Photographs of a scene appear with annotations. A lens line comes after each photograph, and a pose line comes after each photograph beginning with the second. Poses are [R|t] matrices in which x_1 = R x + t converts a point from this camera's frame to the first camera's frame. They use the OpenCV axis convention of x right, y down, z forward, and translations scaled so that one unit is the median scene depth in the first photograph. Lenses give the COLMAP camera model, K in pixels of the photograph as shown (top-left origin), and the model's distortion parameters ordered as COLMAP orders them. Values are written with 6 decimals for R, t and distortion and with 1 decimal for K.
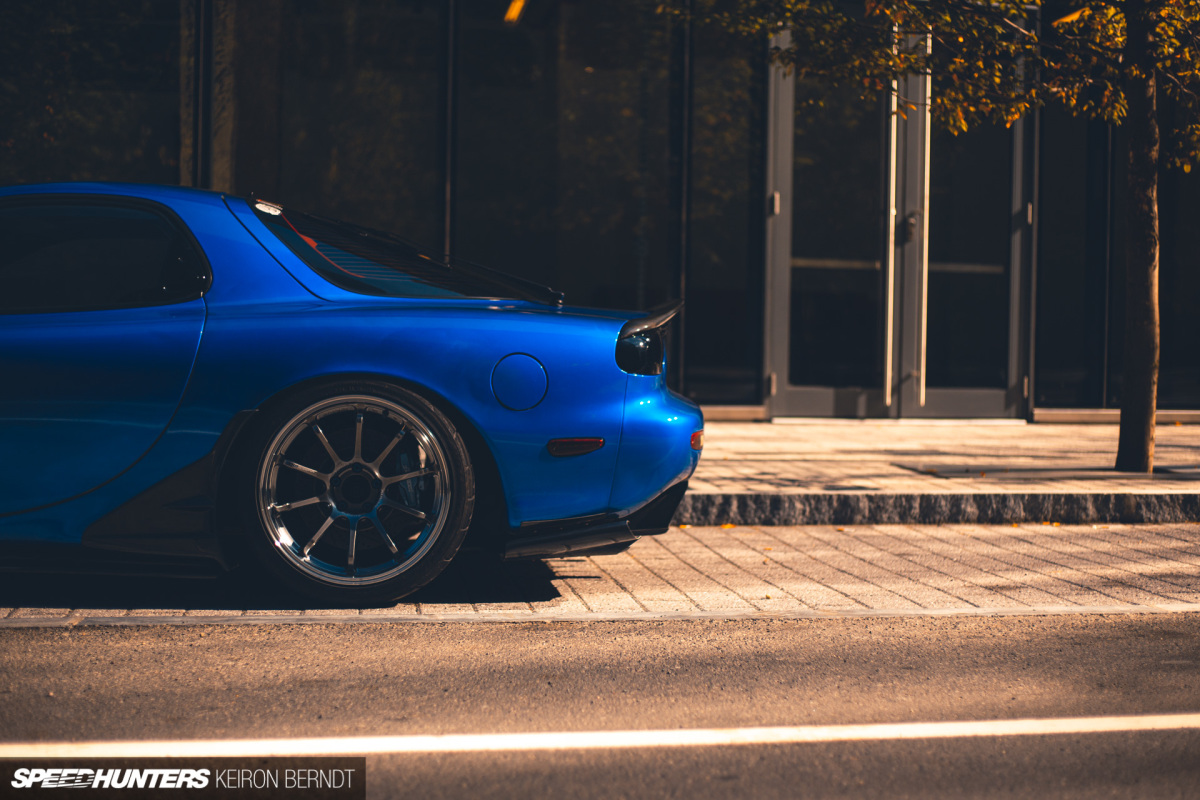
lens RADIAL K [[1757.0, 0, 600.0], [0, 1757.0, 400.0], [0, 0, 1]] dist [-0.078299, -0.029367]
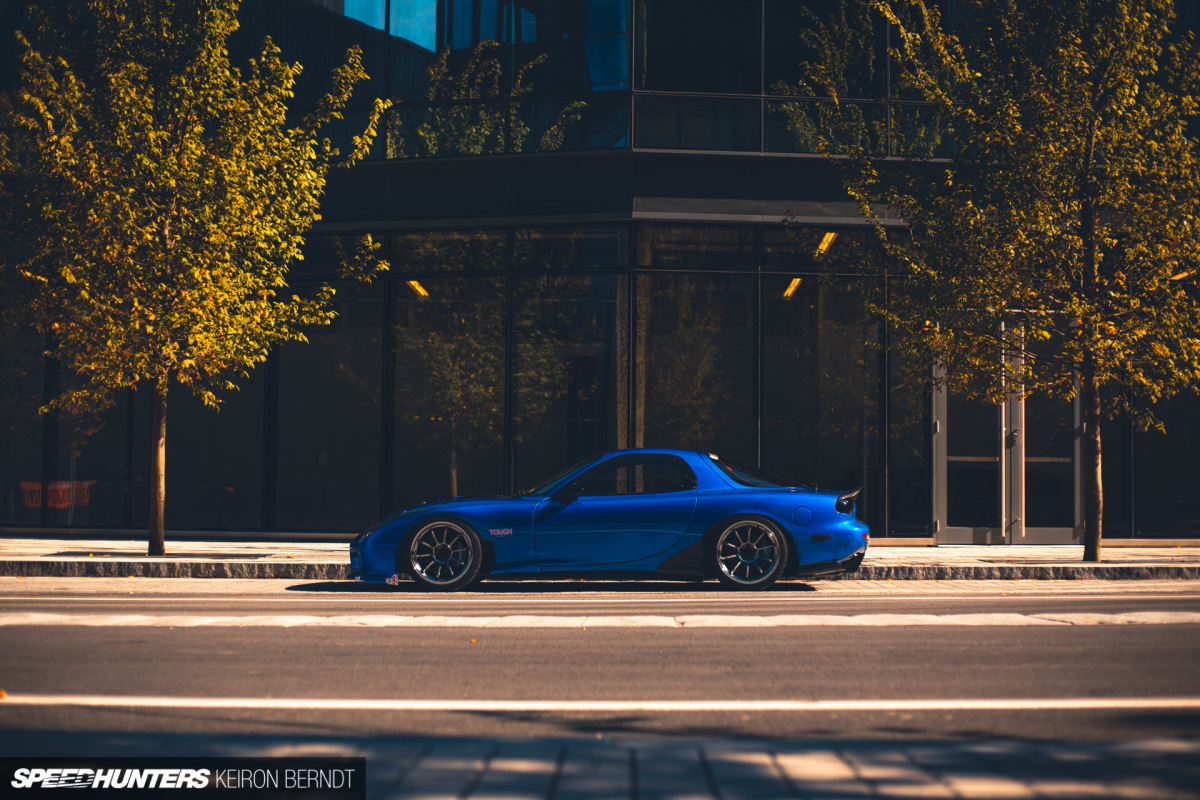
lens RADIAL K [[1757.0, 0, 600.0], [0, 1757.0, 400.0], [0, 0, 1]] dist [-0.078299, -0.029367]
pose [[0.988557, -0.018006, -0.149768, 0.044030], [0.003739, 0.995470, -0.095006, 0.052438], [0.150800, 0.093358, 0.984146, -1.386691]]
